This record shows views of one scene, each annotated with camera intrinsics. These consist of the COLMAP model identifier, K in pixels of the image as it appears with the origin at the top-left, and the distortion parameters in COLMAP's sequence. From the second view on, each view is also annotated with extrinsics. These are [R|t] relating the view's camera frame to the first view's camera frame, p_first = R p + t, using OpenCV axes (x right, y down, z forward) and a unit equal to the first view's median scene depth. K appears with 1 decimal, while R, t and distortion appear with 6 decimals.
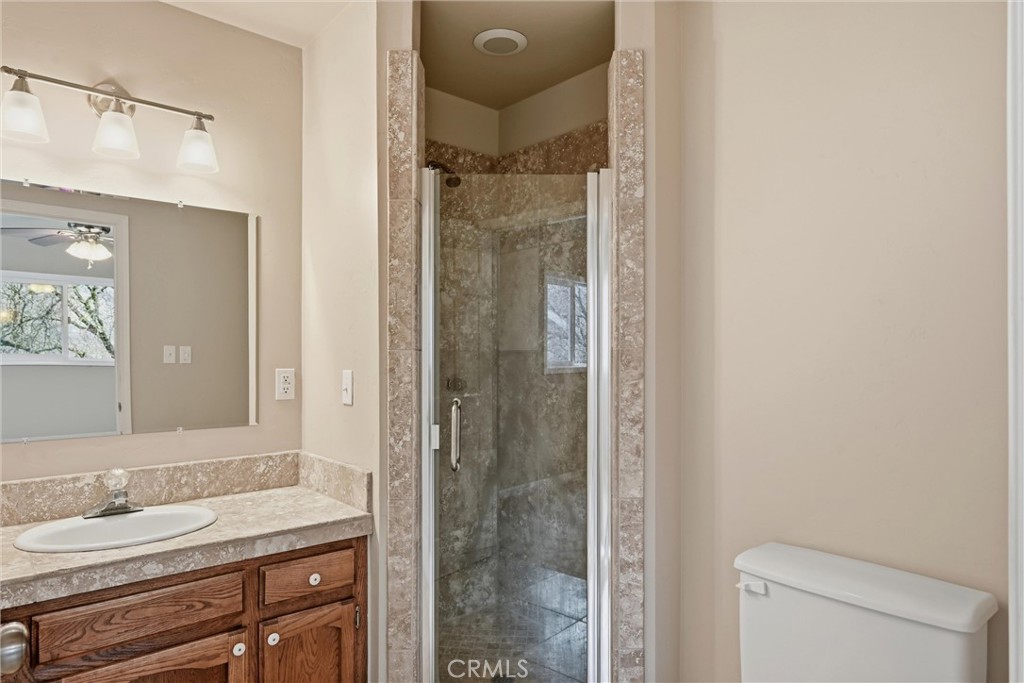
lens RADIAL K [[634.2, 0, 511.2], [0, 634.2, 348.0], [0, 0, 1]] dist [-0.003273, -0.001018]
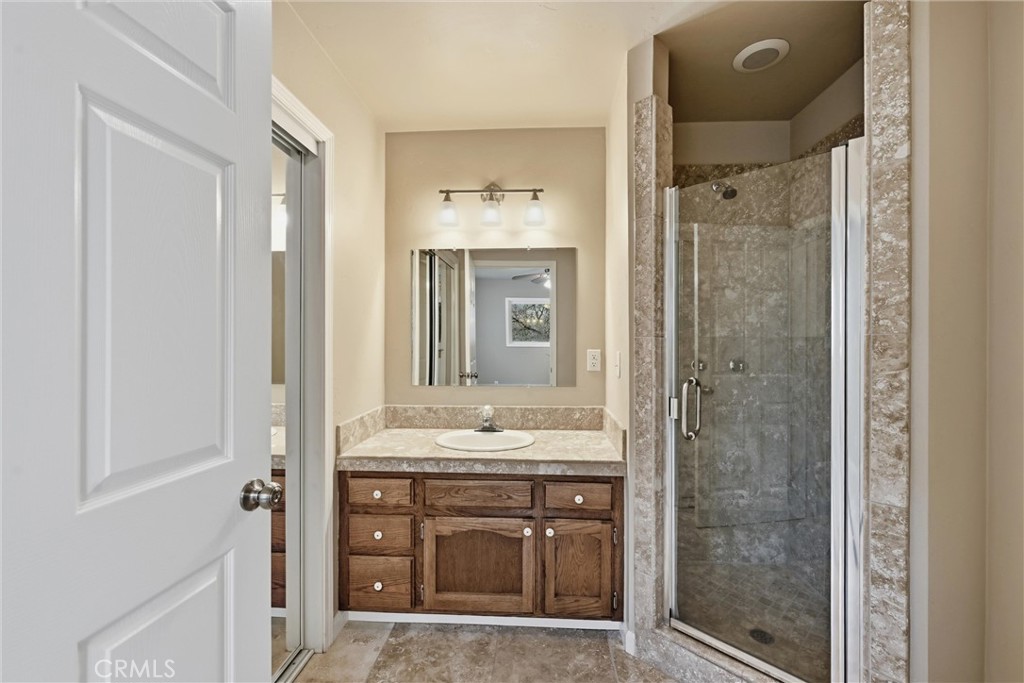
lens RADIAL K [[411.6, 0, 518.1], [0, 411.6, 338.1], [0, 0, 1]] dist [0.000143, 0.000148]
pose [[0.717893, -0.000923, -0.696153, 0.217818], [0.004777, 0.999982, 0.003600, 0.002050], [0.696137, -0.005910, 0.717884, 0.236097]]
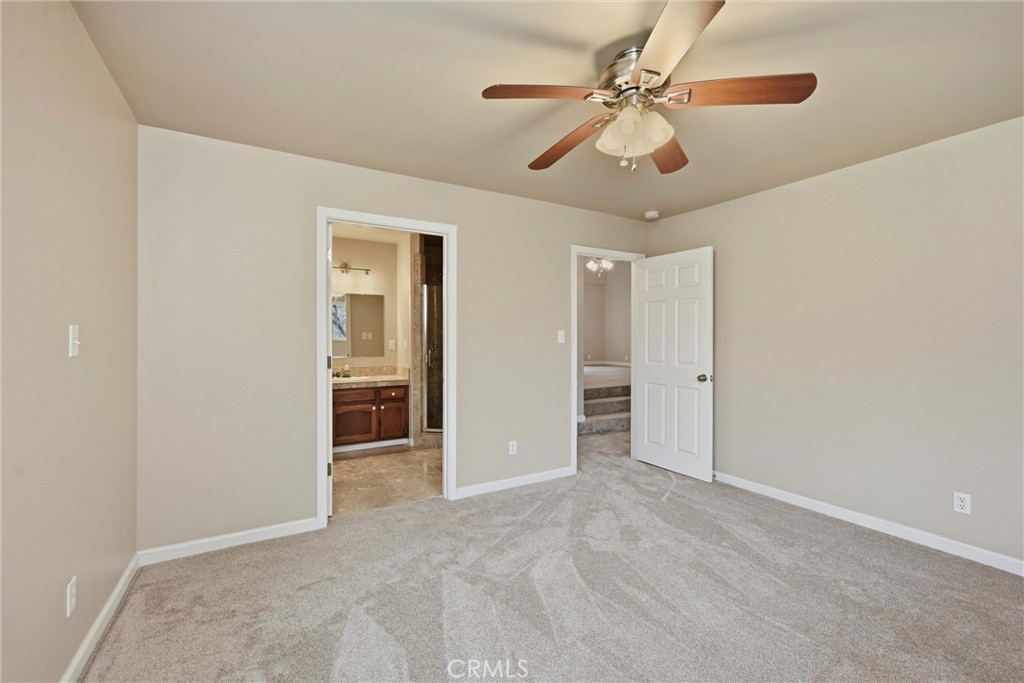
lens RADIAL K [[430.5, 0, 512.5], [0, 430.5, 335.0], [0, 0, 1]] dist [0.000030, 0.000019]
pose [[0.982258, -0.001192, -0.187532, 0.848956], [0.002735, 0.999964, 0.007972, -0.013907], [0.187516, -0.008344, 0.982226, -1.364765]]
